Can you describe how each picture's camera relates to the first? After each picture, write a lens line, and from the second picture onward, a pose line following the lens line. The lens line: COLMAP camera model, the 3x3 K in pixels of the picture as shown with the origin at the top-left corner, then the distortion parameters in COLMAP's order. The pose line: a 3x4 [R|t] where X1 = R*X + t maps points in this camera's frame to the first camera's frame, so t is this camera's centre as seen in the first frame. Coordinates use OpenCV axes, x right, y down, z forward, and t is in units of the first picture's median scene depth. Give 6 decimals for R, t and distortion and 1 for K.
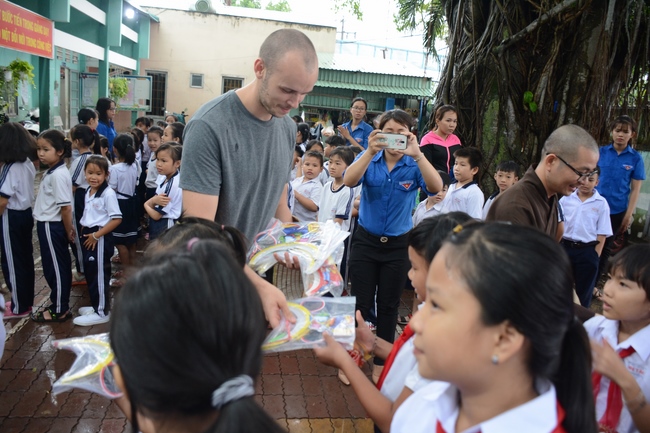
lens RADIAL K [[511.8, 0, 325.0], [0, 511.8, 216.5], [0, 0, 1]] dist [-0.143252, 0.100633]
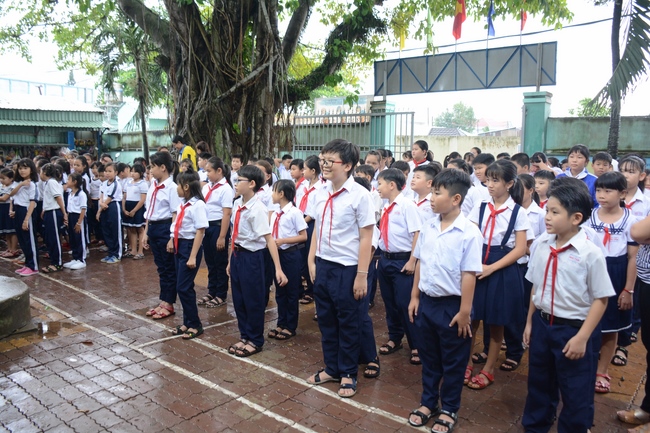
lens RADIAL K [[504.8, 0, 304.0], [0, 504.8, 217.4], [0, 0, 1]] dist [-0.062100, 0.002514]
pose [[0.777001, -0.162845, 0.608072, -0.291237], [0.188327, 0.981853, 0.022300, 0.048867], [-0.600668, 0.097190, 0.793569, -0.300092]]
